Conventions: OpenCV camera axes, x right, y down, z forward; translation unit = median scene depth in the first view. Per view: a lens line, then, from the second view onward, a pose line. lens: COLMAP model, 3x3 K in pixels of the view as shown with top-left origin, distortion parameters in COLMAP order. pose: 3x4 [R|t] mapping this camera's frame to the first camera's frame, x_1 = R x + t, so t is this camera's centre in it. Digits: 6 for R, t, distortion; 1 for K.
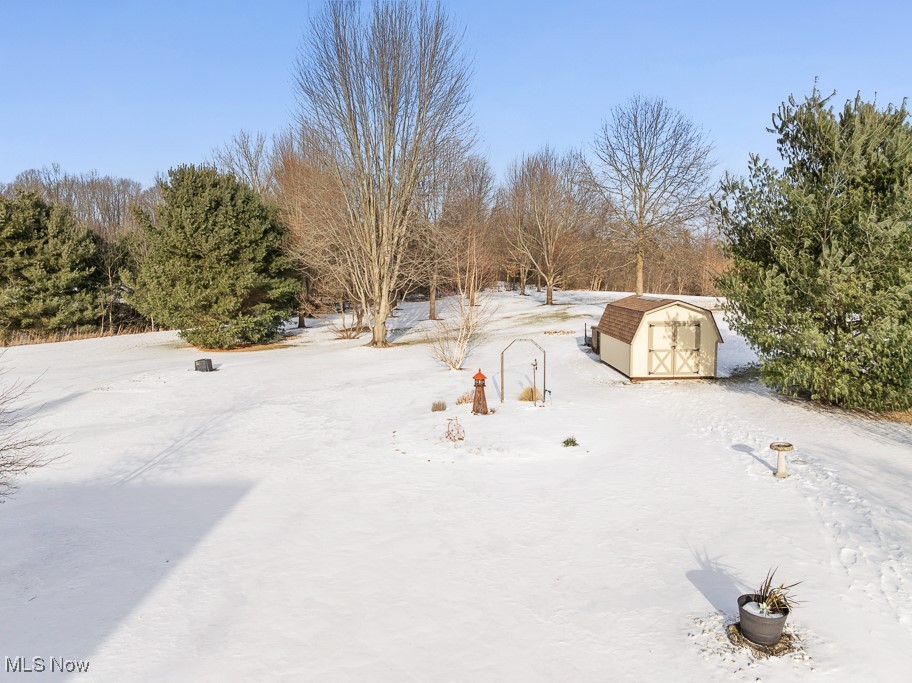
lens RADIAL K [[633.5, 0, 456.0], [0, 633.5, 341.5], [0, 0, 1]] dist [-0.036914, -0.000391]
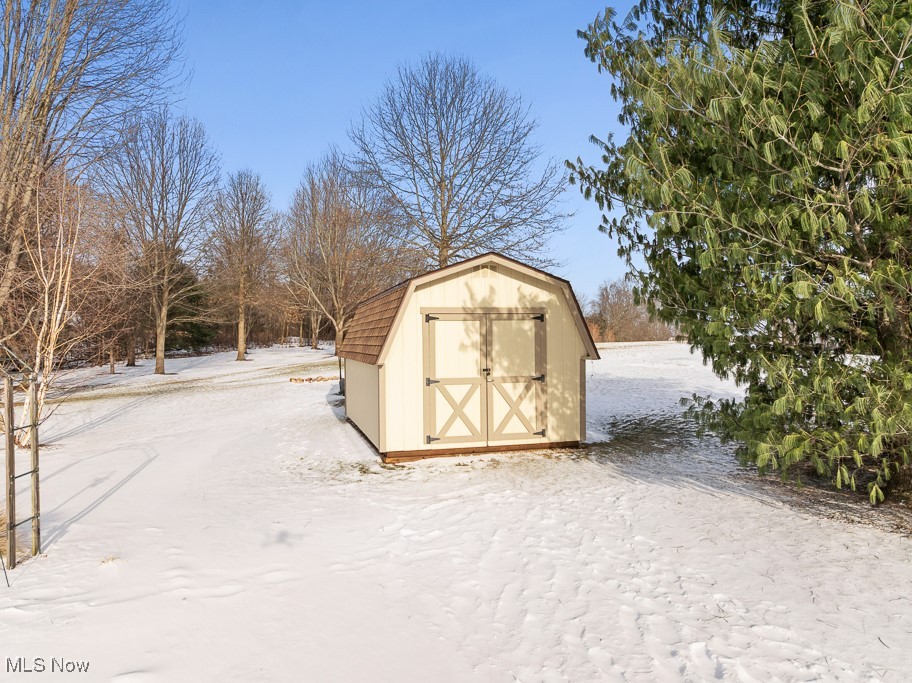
lens RADIAL K [[635.6, 0, 450.9], [0, 635.6, 341.3], [0, 0, 1]] dist [-0.024015, -0.002456]
pose [[0.965231, 0.001003, 0.261397, 0.117475], [0.028134, 0.993785, -0.107698, 0.017637], [-0.259880, 0.111308, 0.959204, 0.331492]]
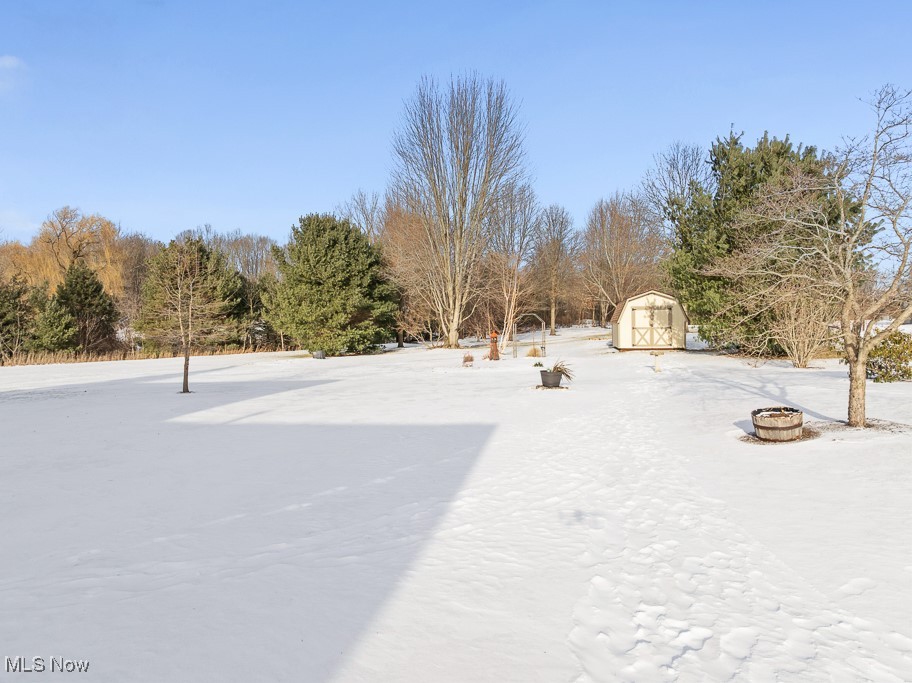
lens RADIAL K [[635.6, 0, 450.9], [0, 635.6, 341.3], [0, 0, 1]] dist [-0.024015, -0.002456]
pose [[0.982619, 0.002627, -0.185615, 0.095950], [-0.018828, 0.996154, -0.085576, 0.089209], [0.184677, 0.087584, 0.978889, -0.208886]]
